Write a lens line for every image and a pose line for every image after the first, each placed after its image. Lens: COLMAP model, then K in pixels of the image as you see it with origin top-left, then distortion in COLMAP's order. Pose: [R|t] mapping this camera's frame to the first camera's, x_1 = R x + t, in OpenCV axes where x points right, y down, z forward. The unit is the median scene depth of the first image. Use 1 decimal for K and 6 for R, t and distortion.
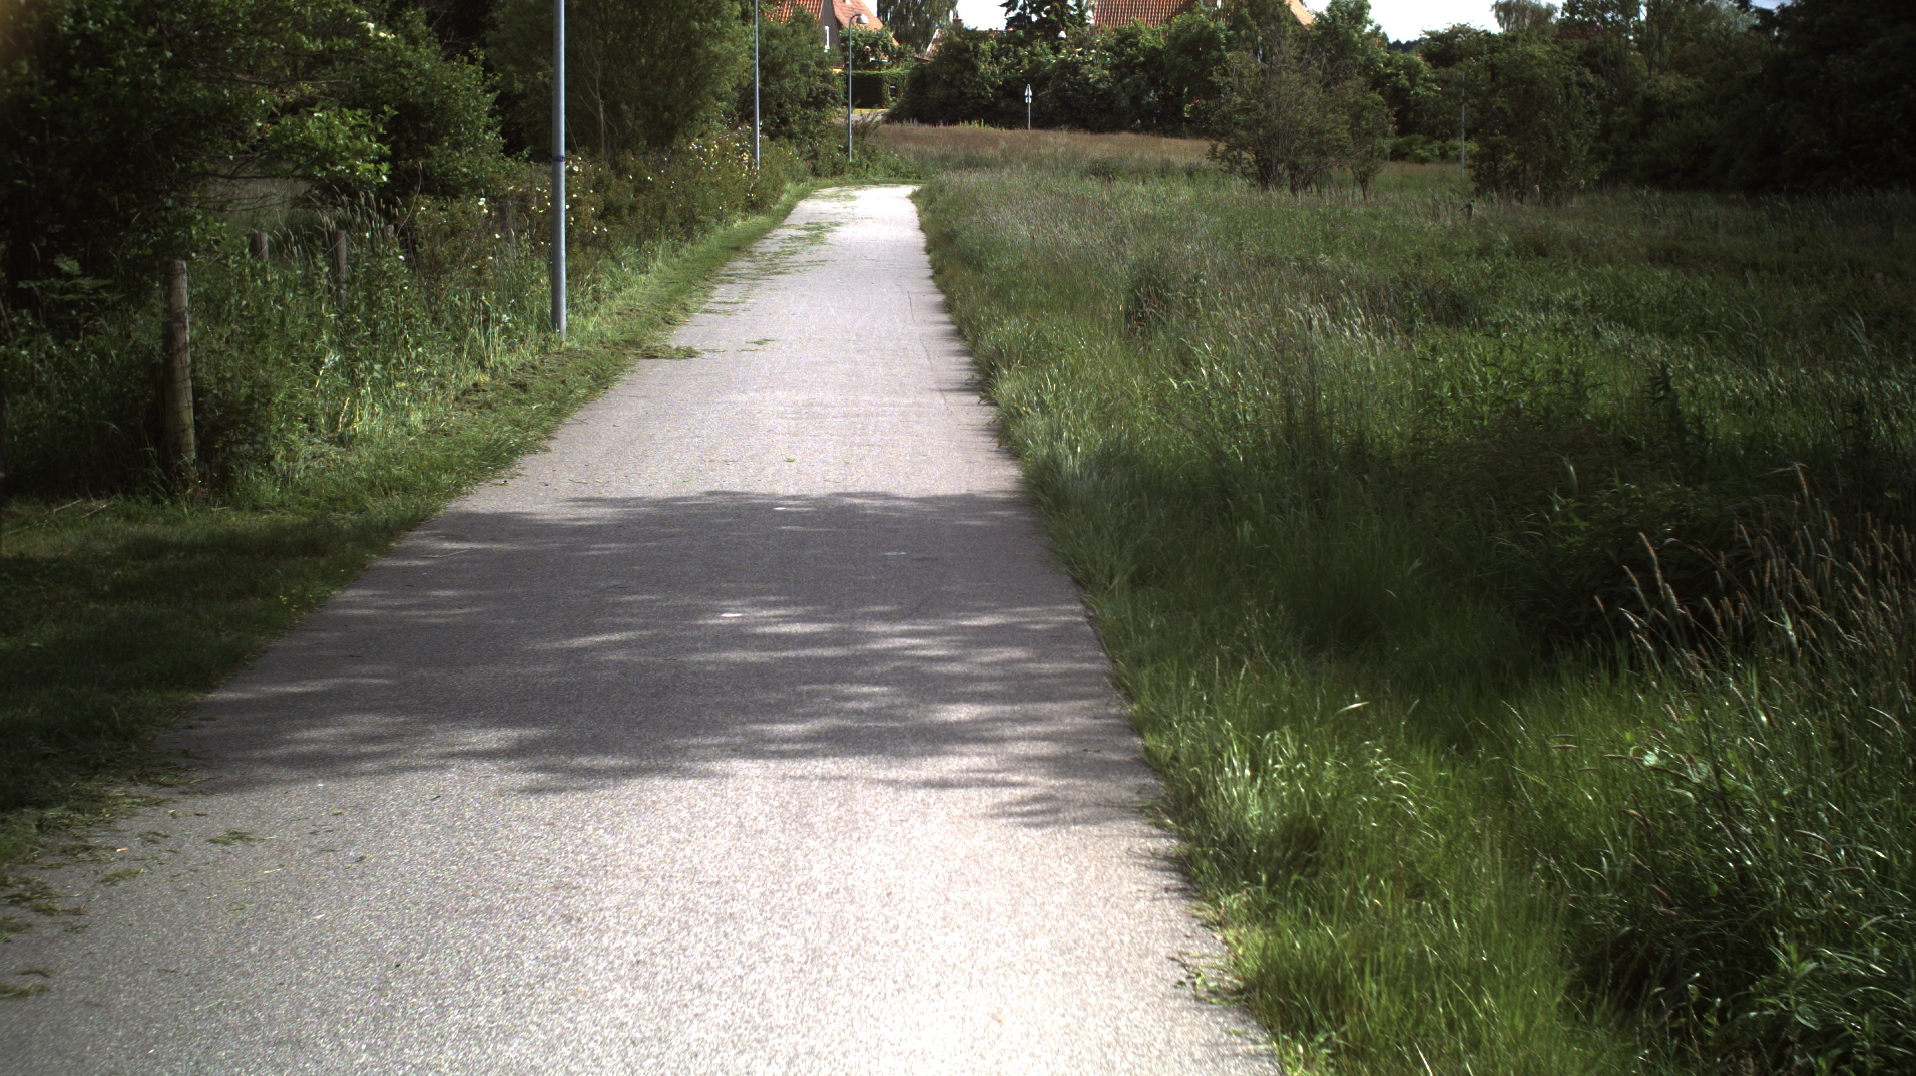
lens RADIAL K [[4403.6, 0, 960.8], [0, 4403.6, 541.1], [0, 0, 1]] dist [-0.330480, 0.027194]
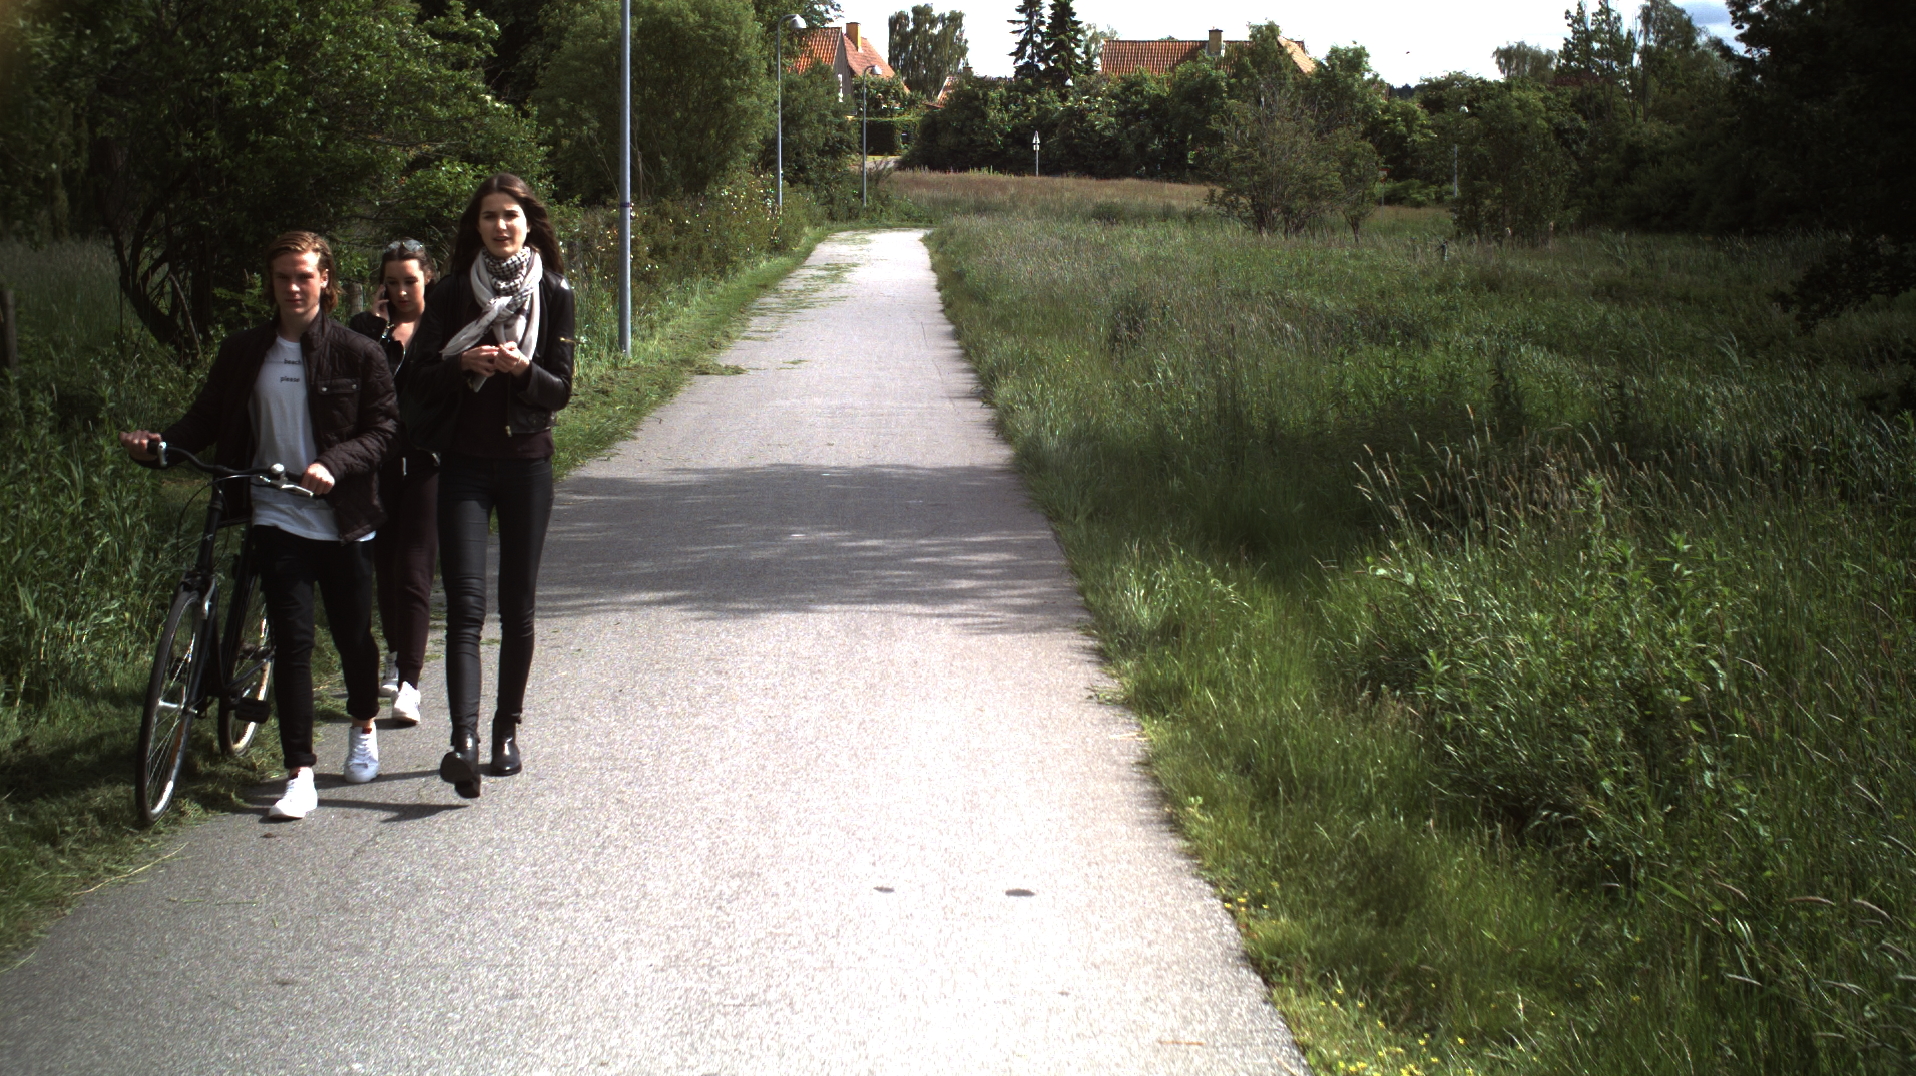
lens RADIAL K [[4403.6, 0, 960.8], [0, 4403.6, 541.1], [0, 0, 1]] dist [-0.330480, 0.027194]
pose [[0.999996, -0.000782, -0.002528, 0.000407], [0.000757, 0.999948, -0.010125, 0.004911], [0.002536, 0.010123, 0.999946, -0.057878]]
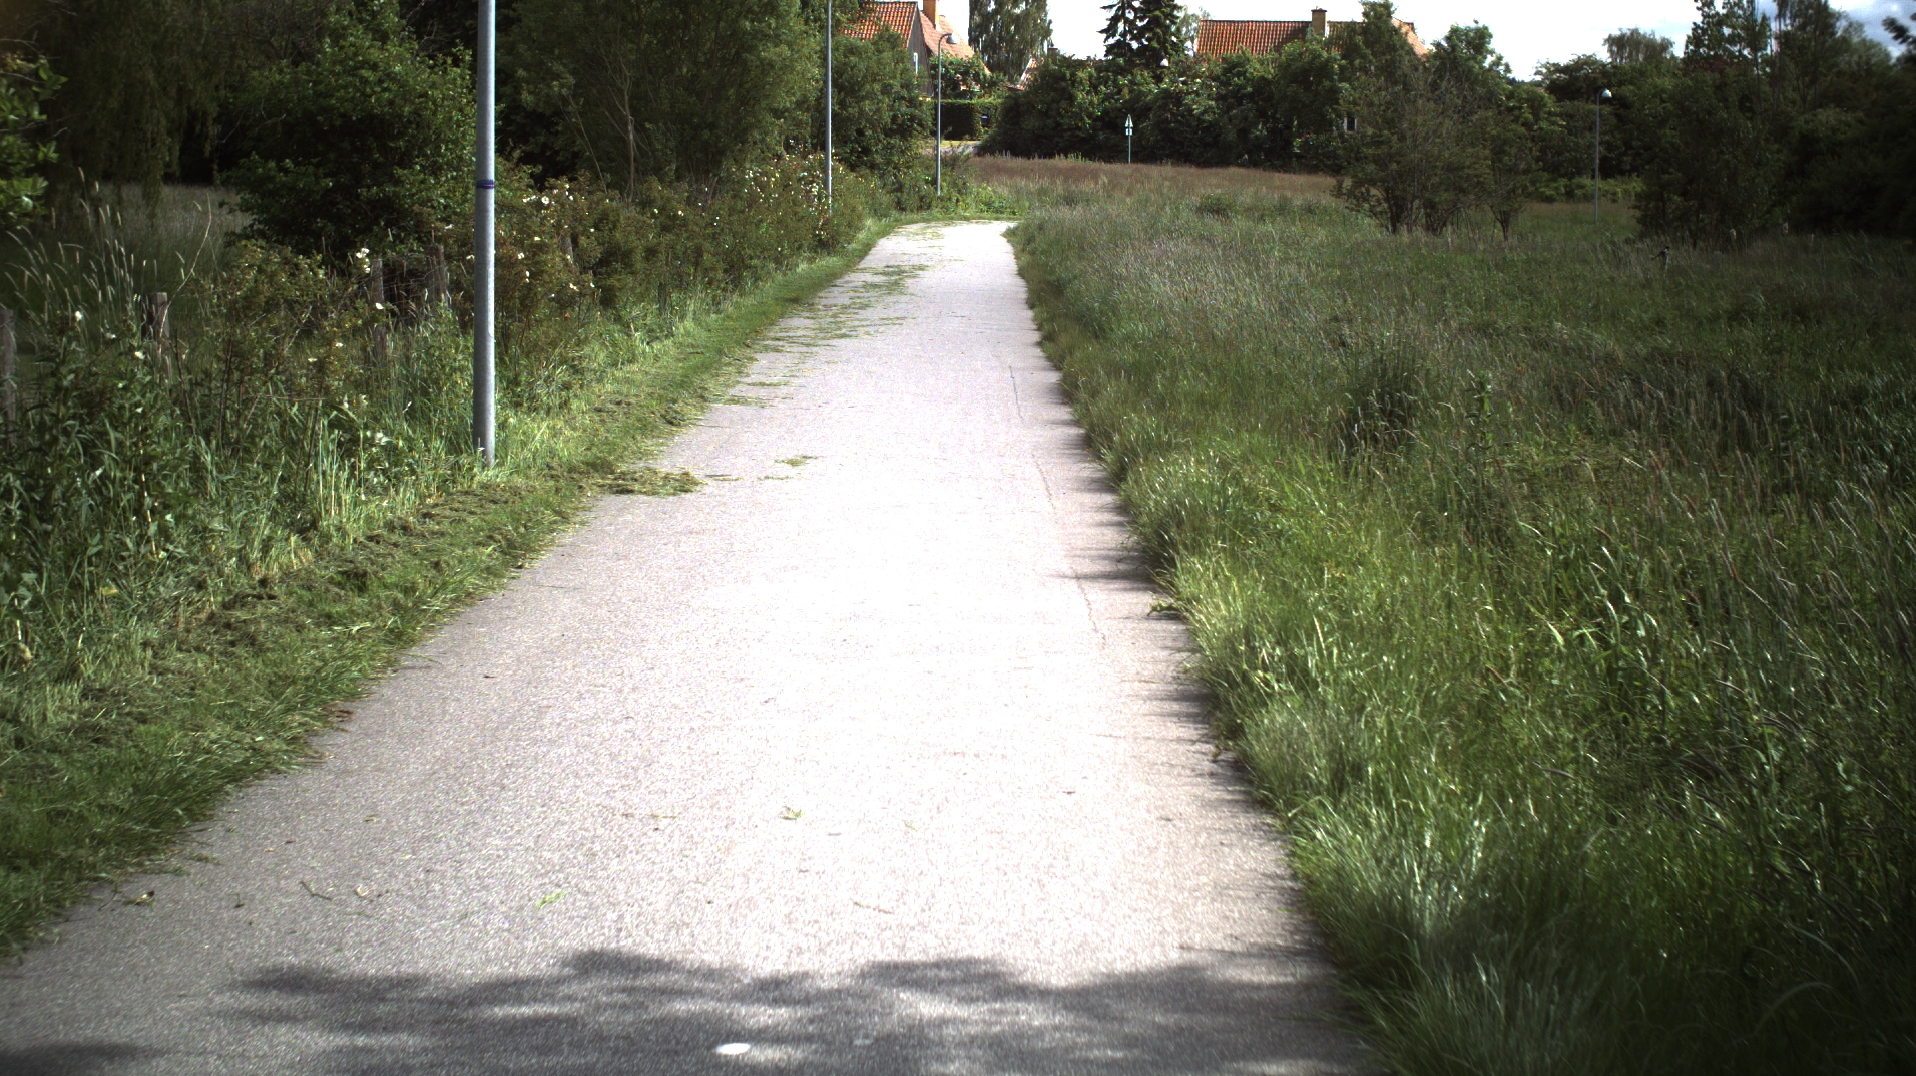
lens RADIAL K [[4403.6, 0, 960.8], [0, 4403.6, 541.1], [0, 0, 1]] dist [-0.330480, 0.027194]
pose [[0.999764, 0.009109, -0.019727, -0.002462], [-0.009264, 0.999927, -0.007804, -0.009774], [0.019654, 0.007985, 0.999775, 0.114956]]
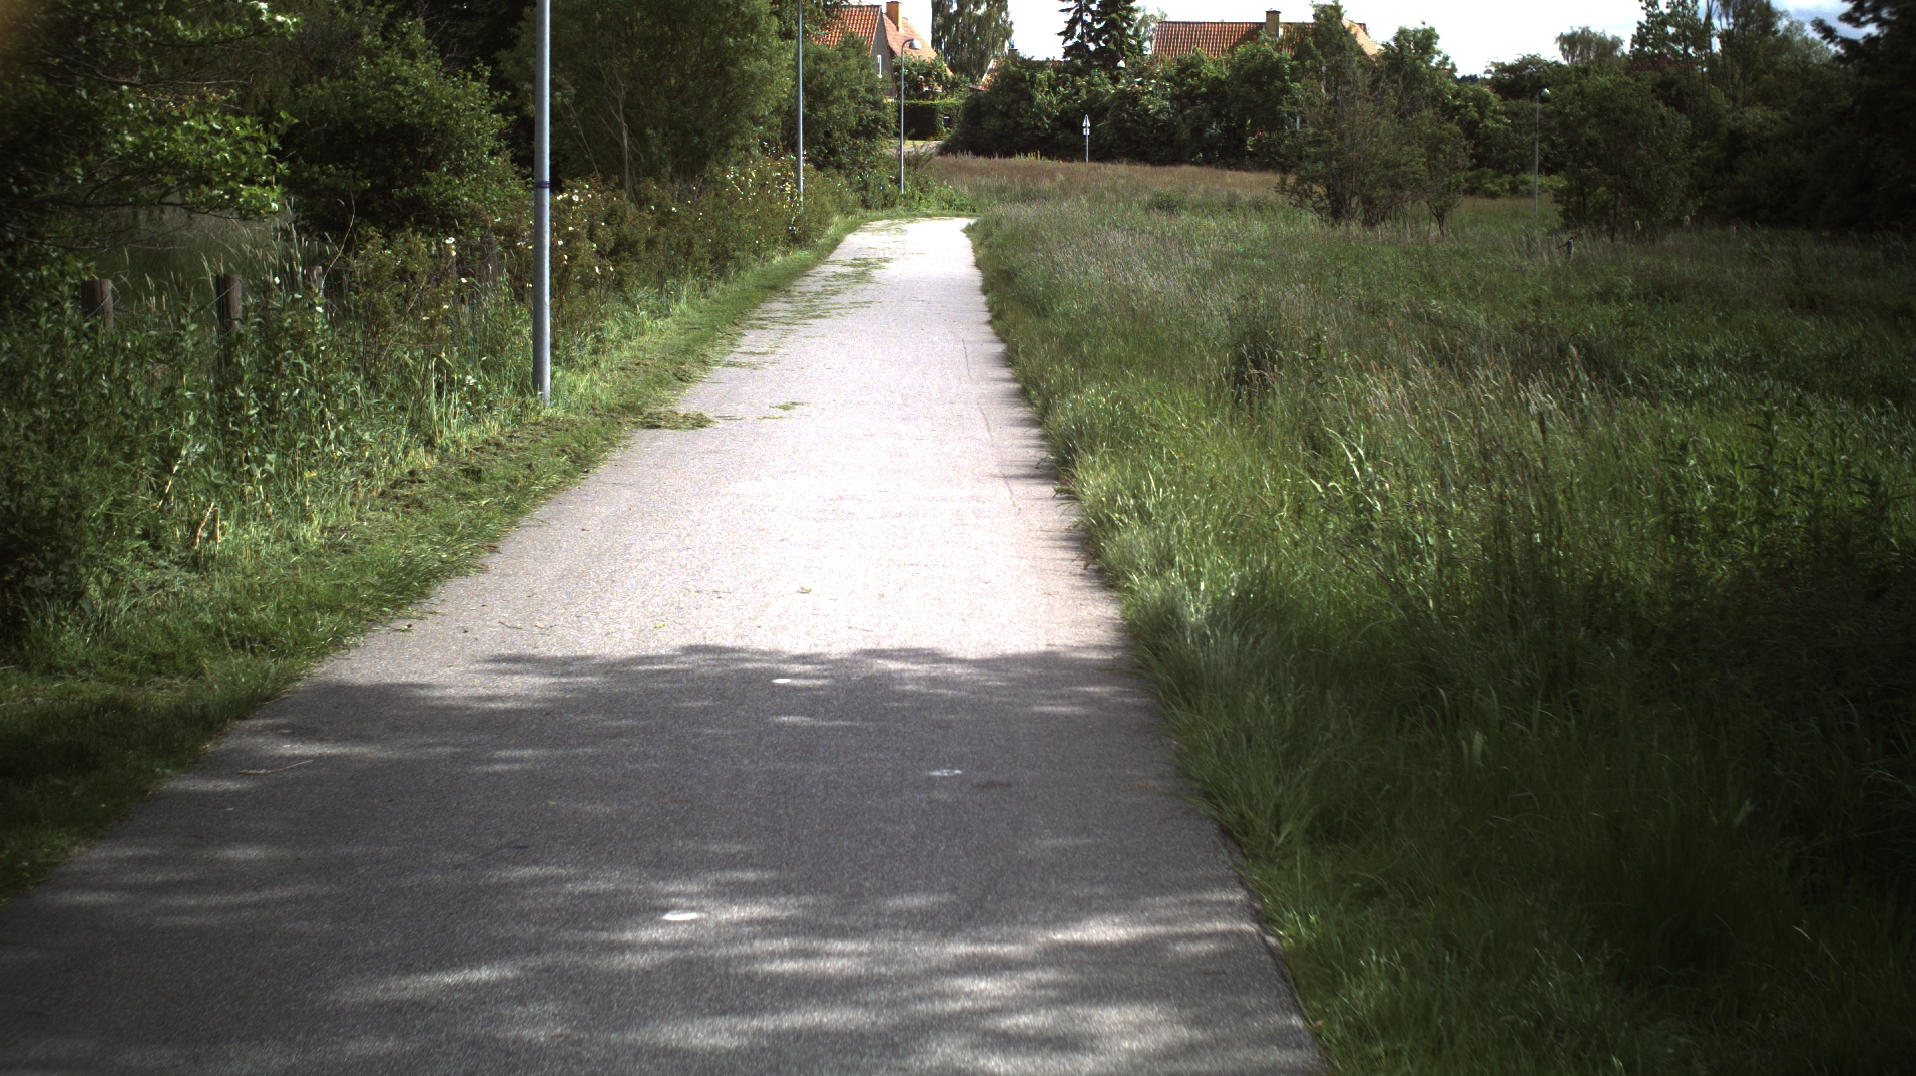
lens RADIAL K [[4403.6, 0, 960.8], [0, 4403.6, 541.1], [0, 0, 1]] dist [-0.330480, 0.027194]
pose [[0.999918, 0.004792, -0.011858, -0.000852], [-0.004881, 0.999960, -0.007502, -0.004689], [0.011822, 0.007559, 0.999902, 0.057424]]
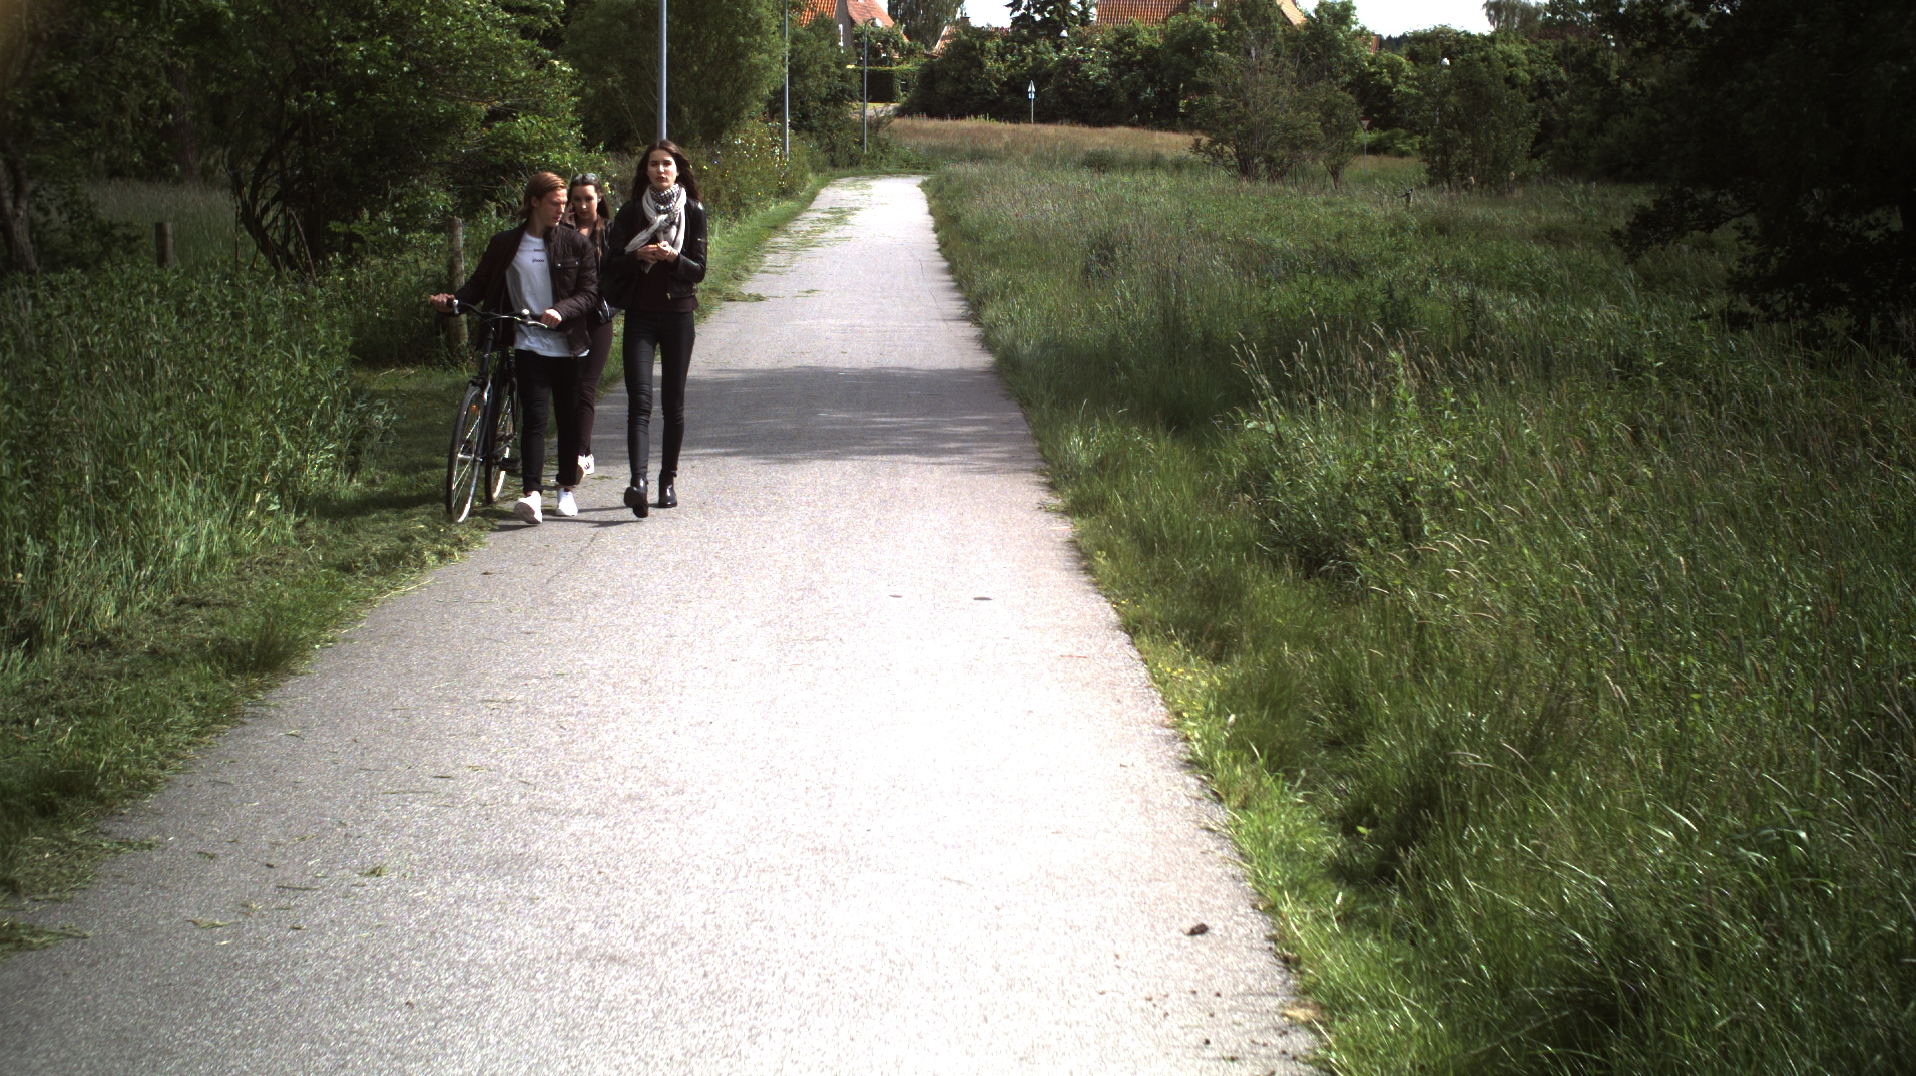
lens RADIAL K [[4403.6, 0, 960.8], [0, 4403.6, 541.1], [0, 0, 1]] dist [-0.330480, 0.027194]
pose [[0.999992, 0.003652, -0.001699, 0.000984], [-0.003649, 0.999991, 0.001960, 0.009615], [0.001706, -0.001954, 0.999997, -0.115095]]
